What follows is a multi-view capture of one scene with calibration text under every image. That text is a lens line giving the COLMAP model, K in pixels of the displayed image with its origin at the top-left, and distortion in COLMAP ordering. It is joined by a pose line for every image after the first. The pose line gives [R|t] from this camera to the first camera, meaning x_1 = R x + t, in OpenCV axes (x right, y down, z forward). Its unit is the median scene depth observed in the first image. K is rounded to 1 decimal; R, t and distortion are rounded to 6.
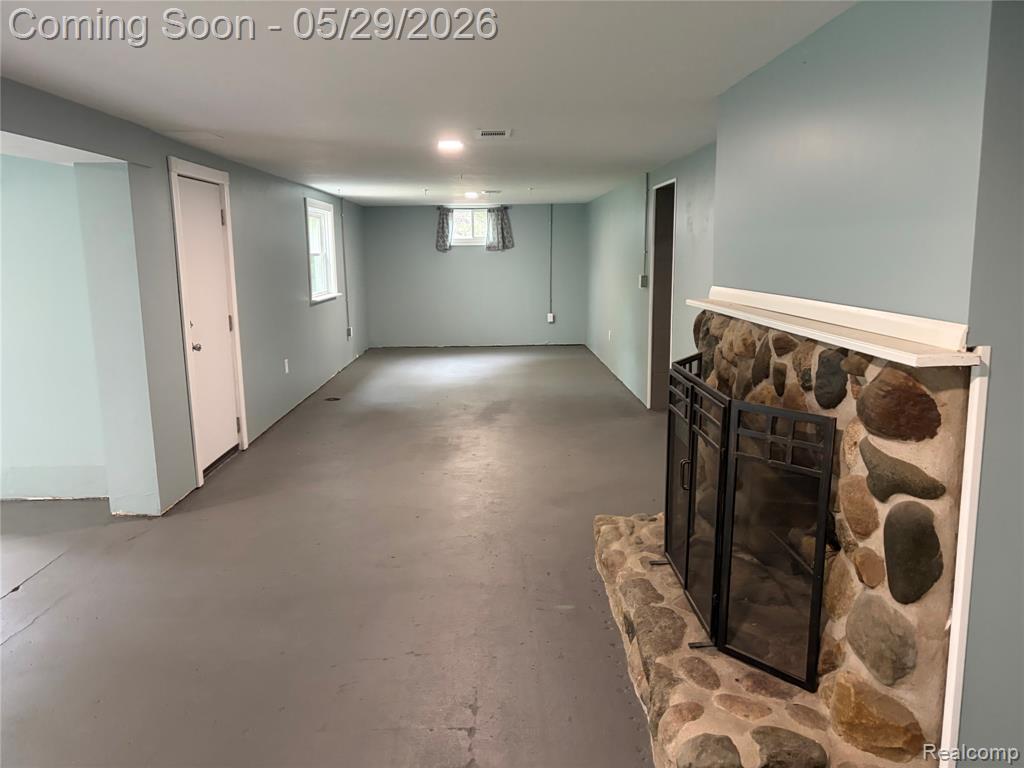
lens RADIAL K [[773.5, 0, 501.0], [0, 773.5, 375.5], [0, 0, 1]] dist [0.055267, -0.060866]
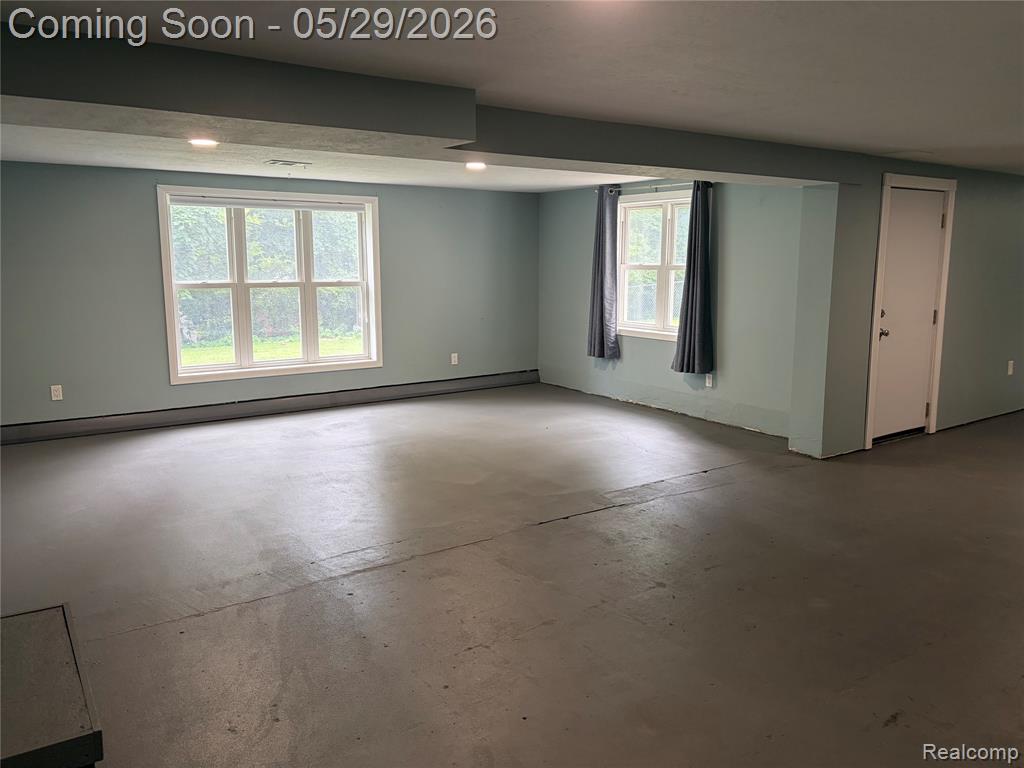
lens RADIAL K [[773.5, 0, 505.3], [0, 773.5, 367.4], [0, 0, 1]] dist [0.055267, -0.060866]
pose [[0.556535, 0.135503, -0.819700, 0.267020], [-0.142745, 0.987534, 0.066330, 0.018964], [0.818470, 0.080093, 0.568940, -0.139207]]
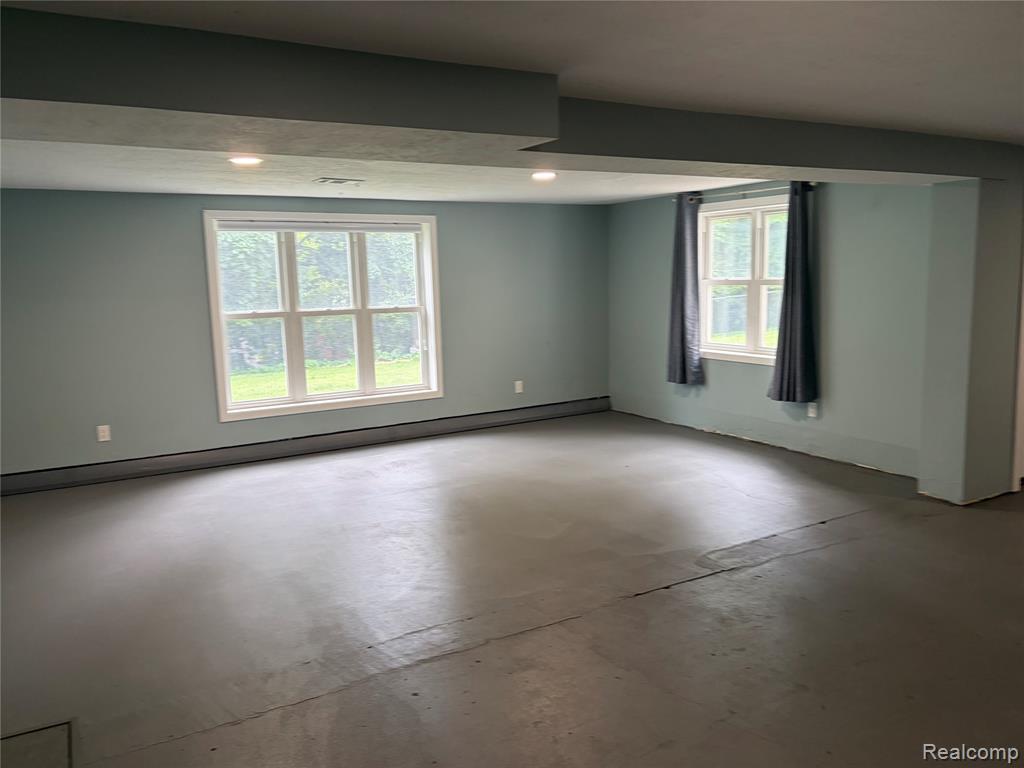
lens RADIAL K [[773.5, 0, 496.7], [0, 773.5, 377.3], [0, 0, 1]] dist [0.055267, -0.060866]
pose [[0.488975, 0.119002, -0.864142, 0.144005], [-0.120956, 0.990330, 0.067937, 0.008306], [0.863871, 0.071304, 0.498641, -0.091087]]
